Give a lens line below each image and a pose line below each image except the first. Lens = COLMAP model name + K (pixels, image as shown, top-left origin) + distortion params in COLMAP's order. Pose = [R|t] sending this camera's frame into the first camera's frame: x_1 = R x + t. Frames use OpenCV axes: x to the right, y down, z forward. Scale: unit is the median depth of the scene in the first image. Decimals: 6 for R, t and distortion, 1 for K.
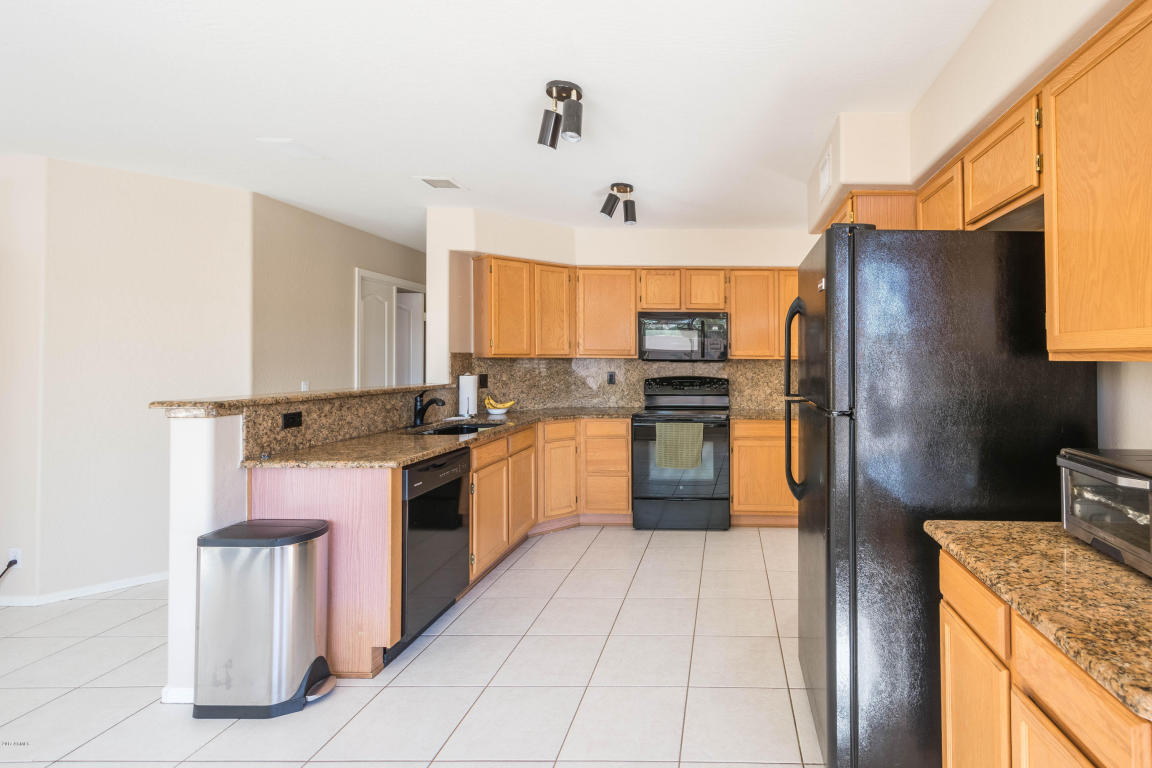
lens RADIAL K [[543.7, 0, 731.9], [0, 543.7, 357.7], [0, 0, 1]] dist [-0.035903, -0.000030]
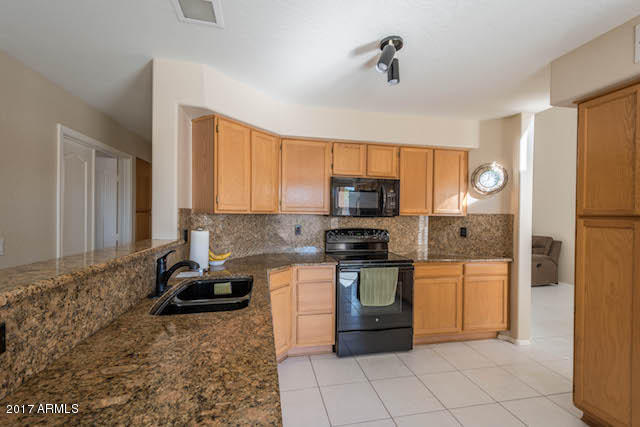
lens RADIAL K [[279.4, 0, 322.6], [0, 279.4, 213.5], [0, 0, 1]] dist [-0.000956, -0.000340]
pose [[0.980268, 0.005190, 0.197607, -0.336582], [-0.006430, 0.999963, 0.005634, -0.004881], [-0.197571, -0.006793, 0.980265, 0.403378]]
